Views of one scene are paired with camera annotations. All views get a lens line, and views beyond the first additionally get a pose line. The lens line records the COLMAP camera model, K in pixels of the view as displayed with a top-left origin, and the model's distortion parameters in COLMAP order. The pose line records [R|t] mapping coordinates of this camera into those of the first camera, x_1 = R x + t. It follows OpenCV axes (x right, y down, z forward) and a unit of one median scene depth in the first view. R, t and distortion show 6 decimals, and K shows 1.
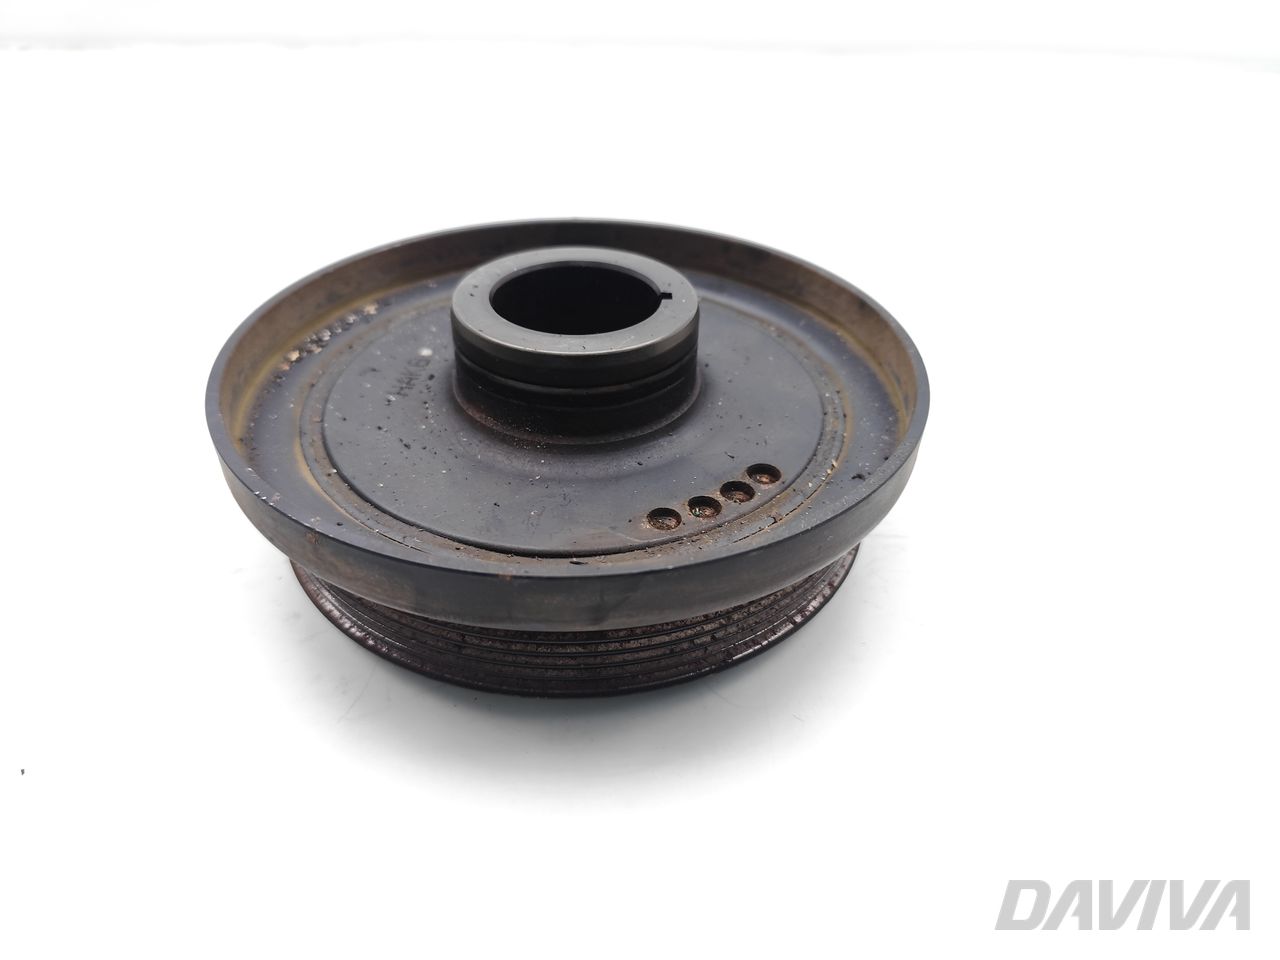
lens RADIAL K [[958.0, 0, 640.0], [0, 958.0, 480.0], [0, 0, 1]] dist [-0.026357, -0.000490]
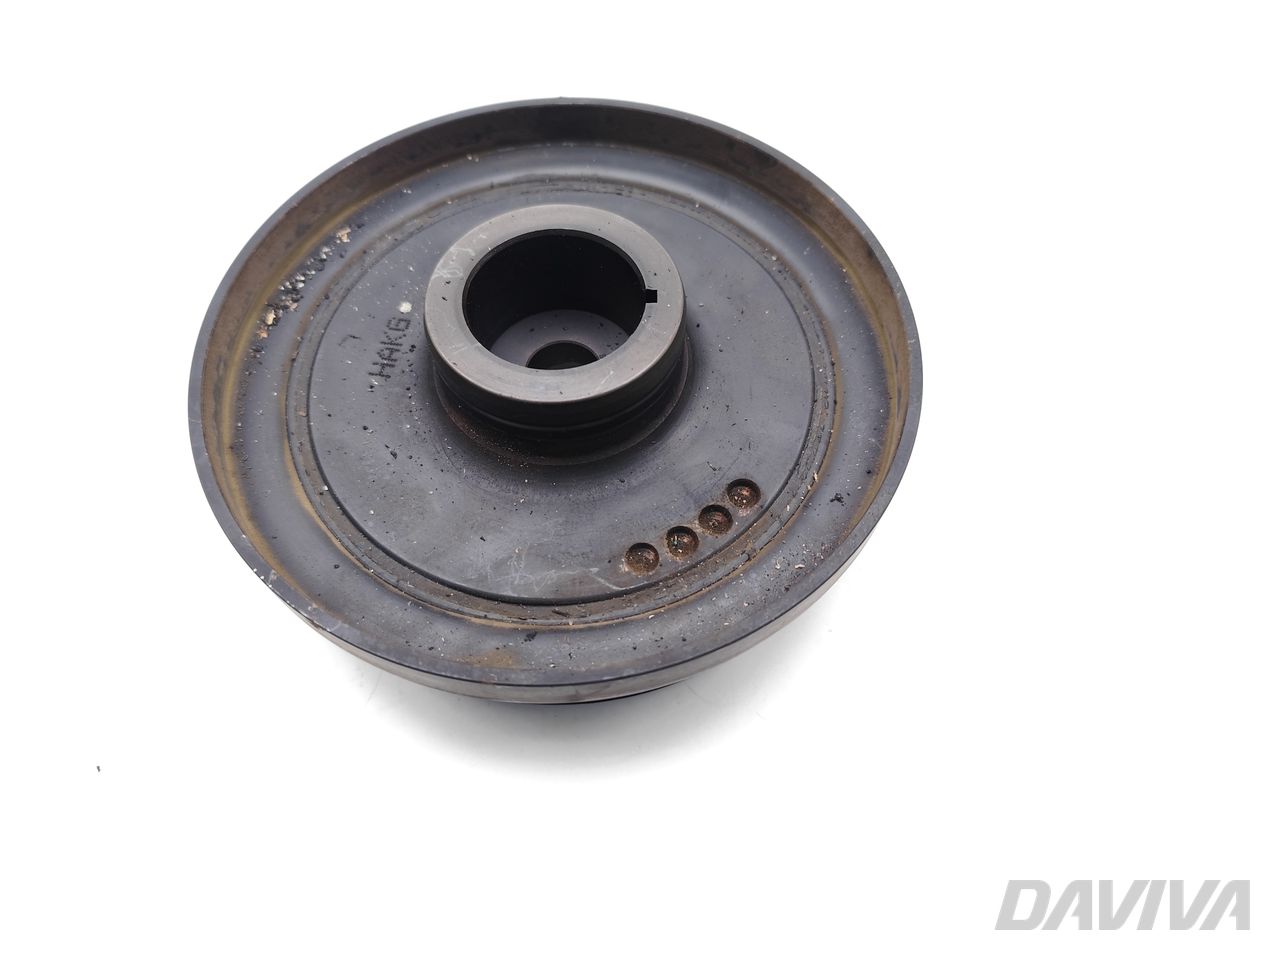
lens RADIAL K [[943.4, 0, 633.2], [0, 943.4, 510.4], [0, 0, 1]] dist [-0.035647, -0.004522]
pose [[0.999378, 0.014449, -0.032158, 0.043184], [0.000775, 0.902931, 0.429785, -0.408066], [0.035246, -0.429542, 0.902359, 0.082408]]
